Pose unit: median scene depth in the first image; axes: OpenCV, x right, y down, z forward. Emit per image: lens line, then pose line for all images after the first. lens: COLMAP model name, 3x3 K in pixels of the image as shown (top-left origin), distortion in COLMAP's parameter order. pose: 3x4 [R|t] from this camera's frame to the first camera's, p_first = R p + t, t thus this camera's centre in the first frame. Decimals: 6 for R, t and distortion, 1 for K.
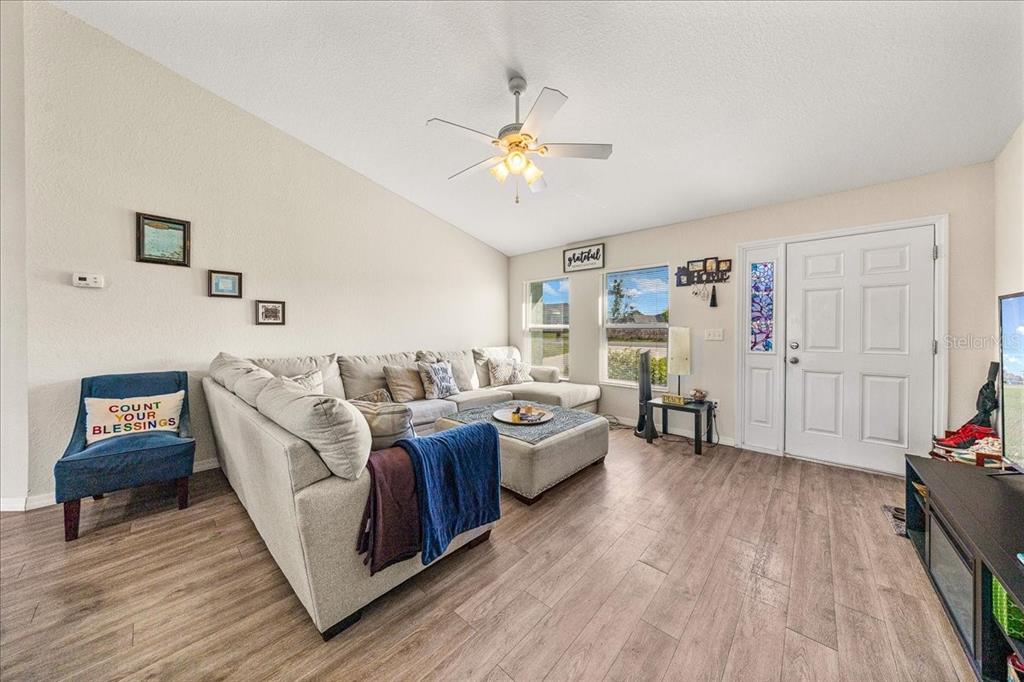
lens RADIAL K [[329.7, 0, 511.6], [0, 329.7, 334.3], [0, 0, 1]] dist [-0.002021, -0.000147]
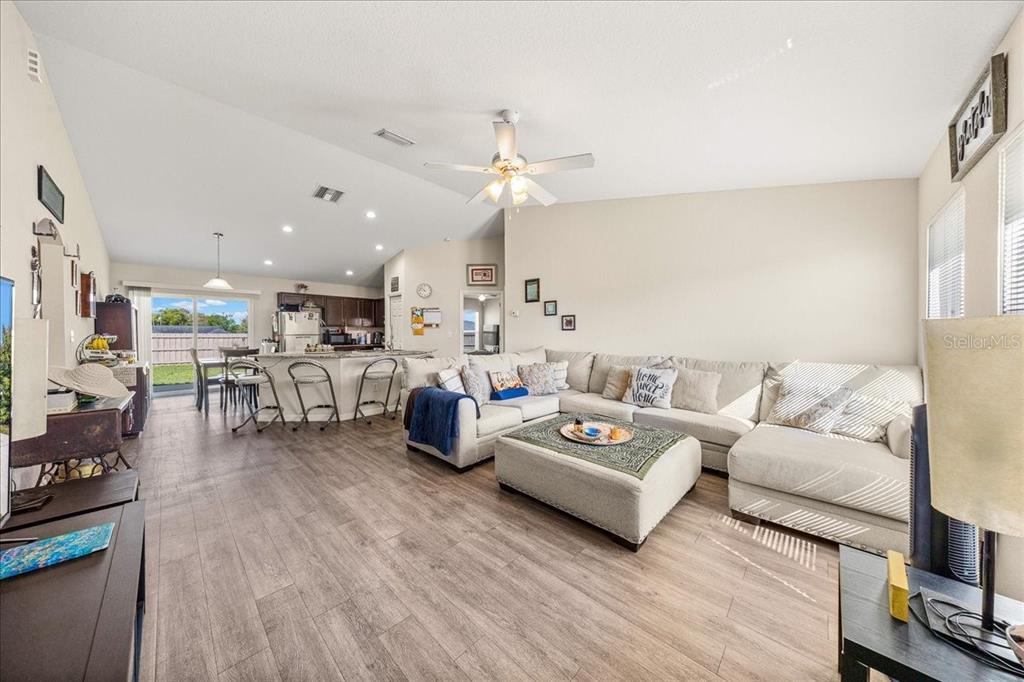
lens RADIAL K [[331.8, 0, 513.1], [0, 331.8, 338.5], [0, 0, 1]] dist [-0.001299, -0.000212]
pose [[-0.022209, 0.007712, -0.999724, 1.068779], [-0.008883, 0.999929, 0.007911, -0.000229], [0.999714, 0.009056, -0.022139, 0.963052]]
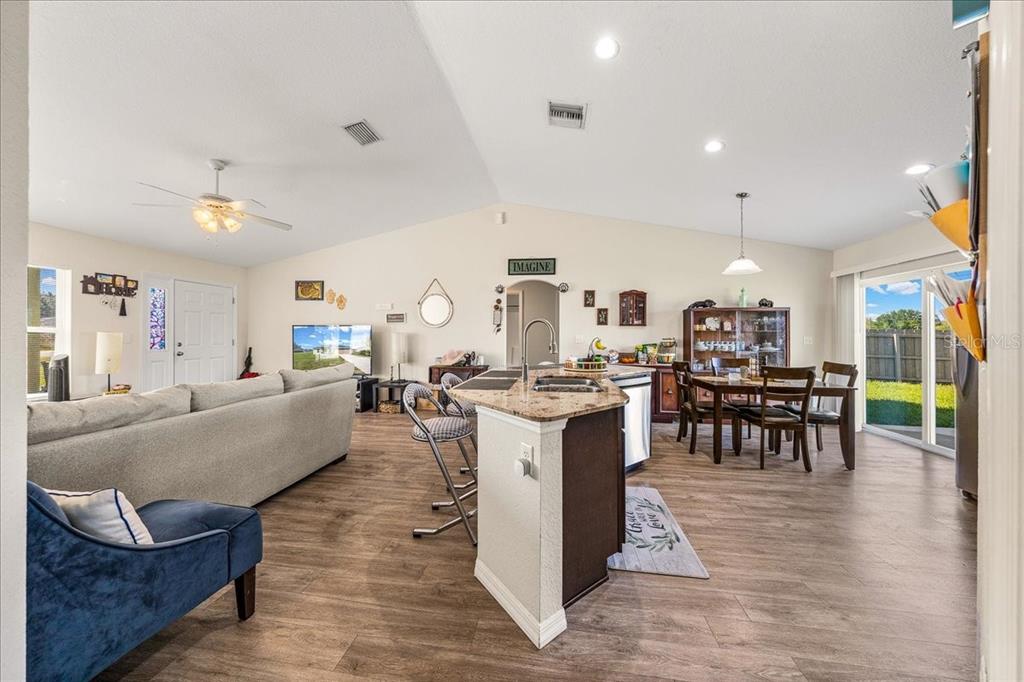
lens RADIAL K [[329.7, 0, 511.6], [0, 329.7, 334.3], [0, 0, 1]] dist [-0.002021, -0.000147]
pose [[-0.557121, -0.001258, 0.830431, -1.709487], [0.004838, 0.999977, 0.004761, -0.018887], [-0.830417, 0.006670, -0.557102, 0.676766]]
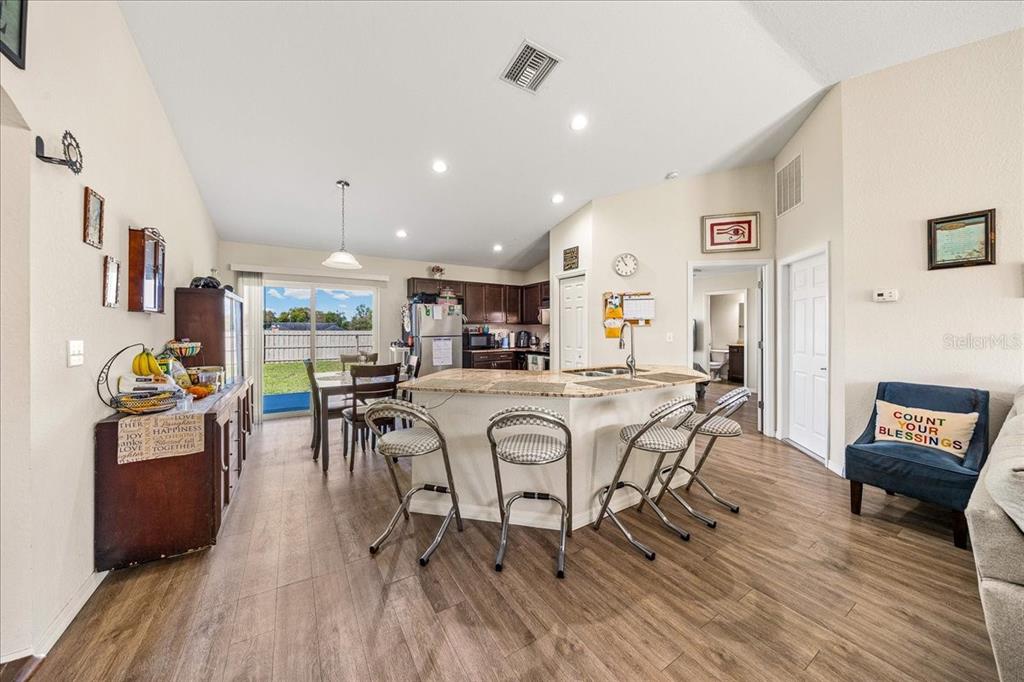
lens RADIAL K [[349.2, 0, 517.9], [0, 349.2, 329.4], [0, 0, 1]] dist [0.001474, -0.000025]
pose [[-0.259154, -0.005998, -0.965817, 0.179995], [-0.009018, 0.999952, -0.003791, -0.030502], [0.965794, 0.007727, -0.259195, 0.090620]]
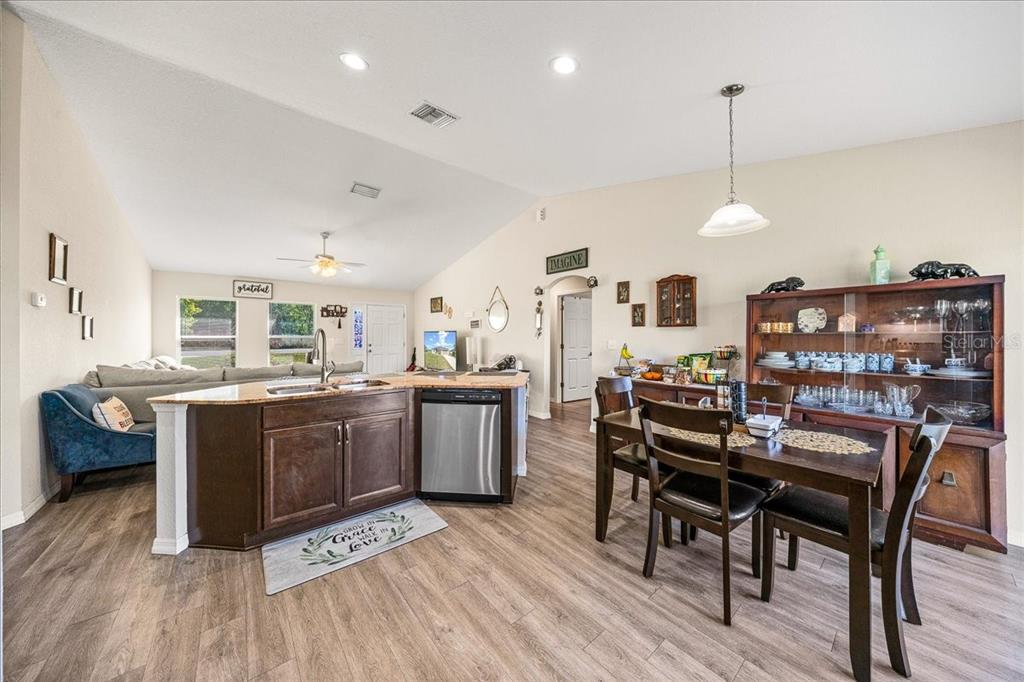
lens RADIAL K [[336.6, 0, 510.3], [0, 336.6, 337.9], [0, 0, 1]] dist [-0.005682, -0.000033]
pose [[0.142064, -0.005342, 0.989843, -1.955017], [0.011870, 0.999923, 0.003693, -0.023166], [-0.989786, 0.011225, 0.142116, -0.569290]]
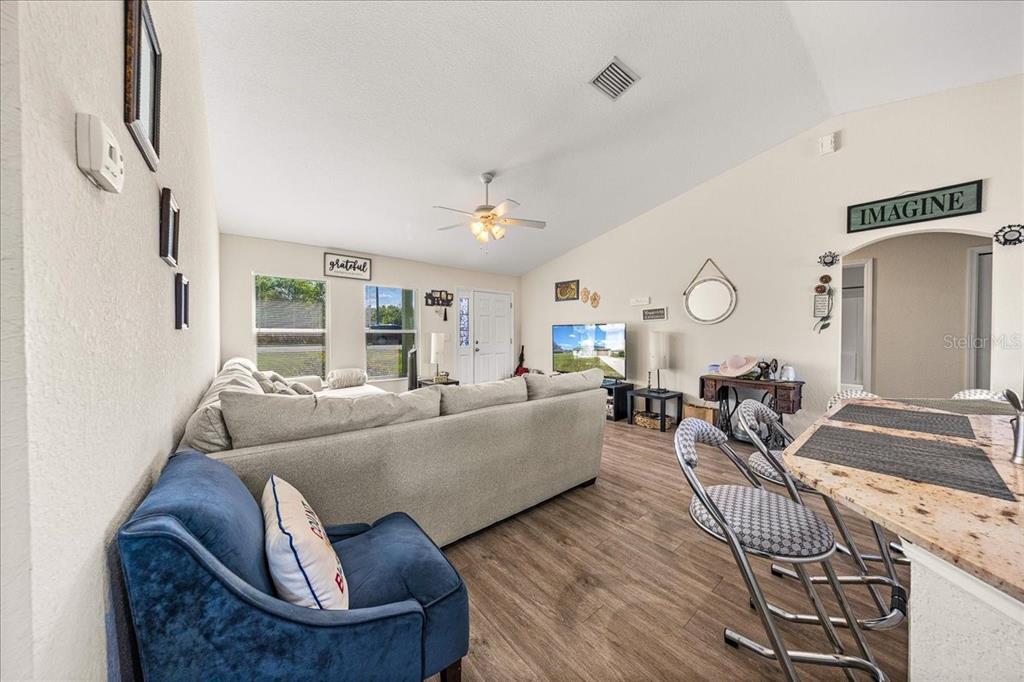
lens RADIAL K [[331.8, 0, 513.1], [0, 331.8, 338.5], [0, 0, 1]] dist [-0.001299, -0.000212]
pose [[0.143287, -0.014205, 0.989579, -1.383540], [0.011504, 0.999853, 0.012687, -0.017141], [-0.989614, 0.009566, 0.143430, 0.604815]]
